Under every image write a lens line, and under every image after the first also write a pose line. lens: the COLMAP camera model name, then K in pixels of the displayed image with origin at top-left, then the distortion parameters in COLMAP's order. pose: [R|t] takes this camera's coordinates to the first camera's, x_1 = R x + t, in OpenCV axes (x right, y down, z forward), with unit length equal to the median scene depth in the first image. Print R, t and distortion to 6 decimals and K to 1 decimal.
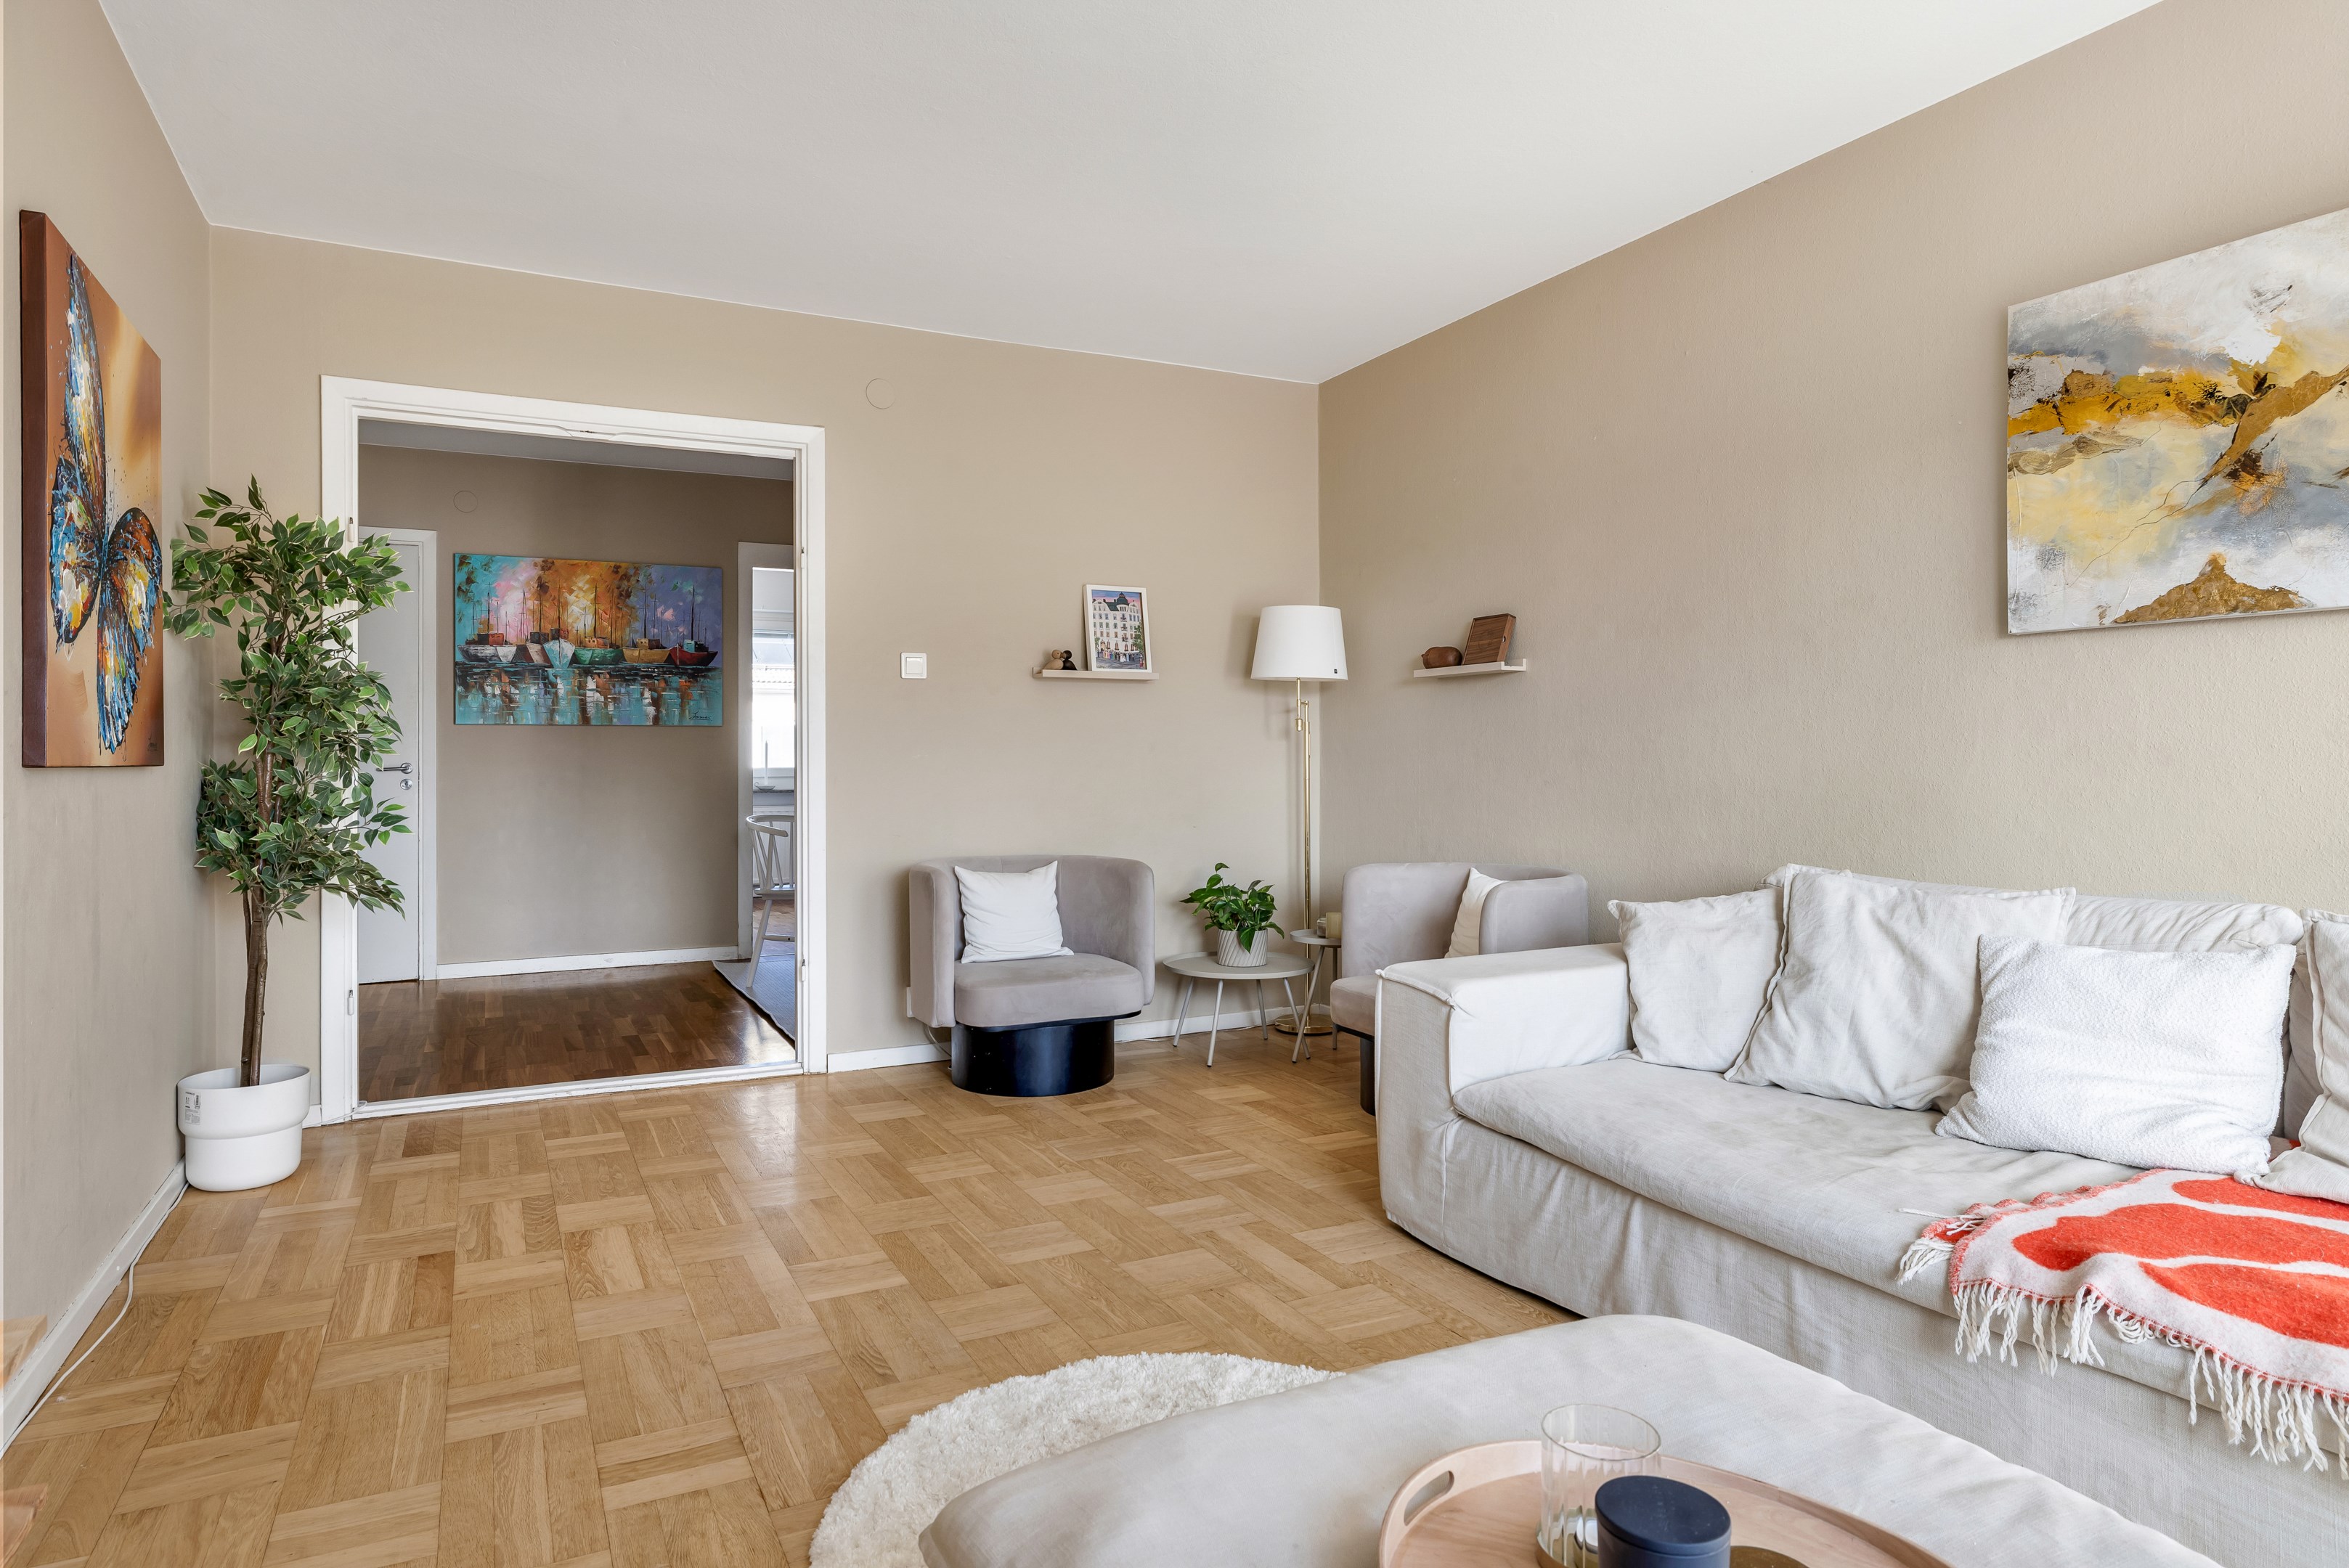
lens RADIAL K [[1335.9, 0, 1188.2], [0, 1335.9, 758.2], [0, 0, 1]] dist [-0.021821, -0.000217]
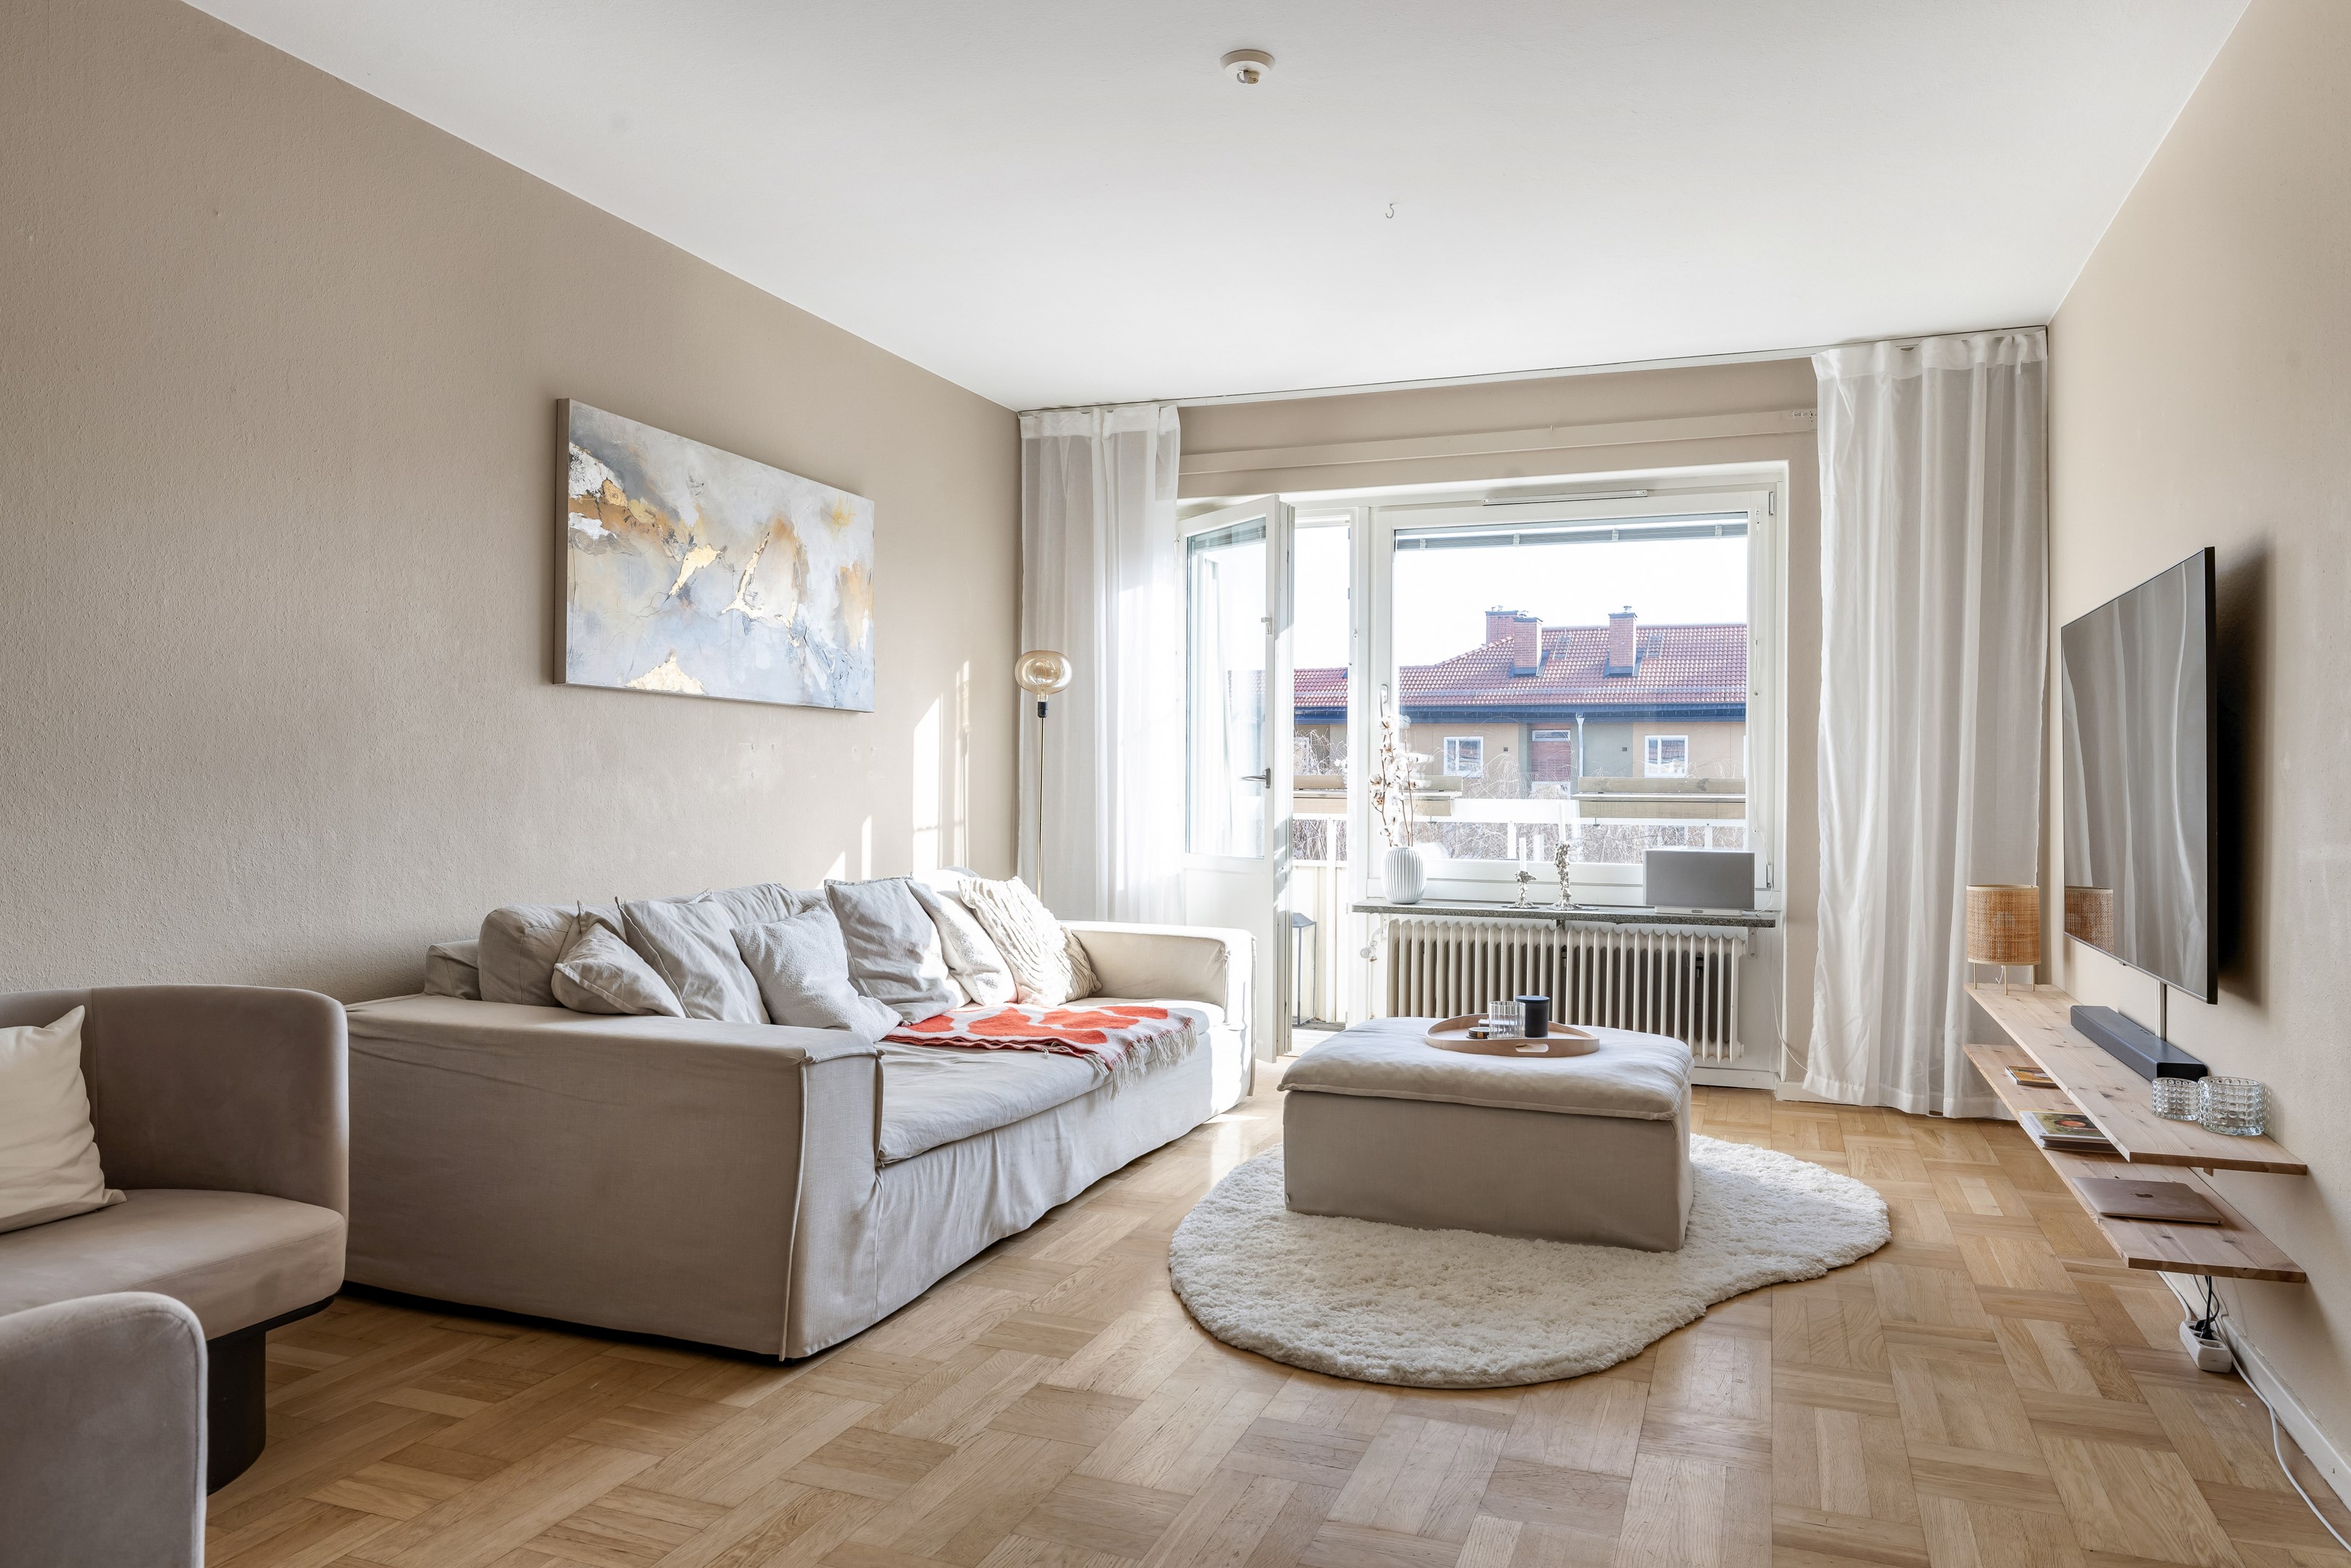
lens RADIAL K [[1500.9, 0, 1166.6], [0, 1500.9, 779.3], [0, 0, 1]] dist [-0.006460, 0.004604]
pose [[-0.651491, 0.000005, 0.758657, -0.317359], [-0.008669, 0.999935, -0.007452, -0.002745], [-0.758607, -0.011432, -0.651448, 0.653866]]
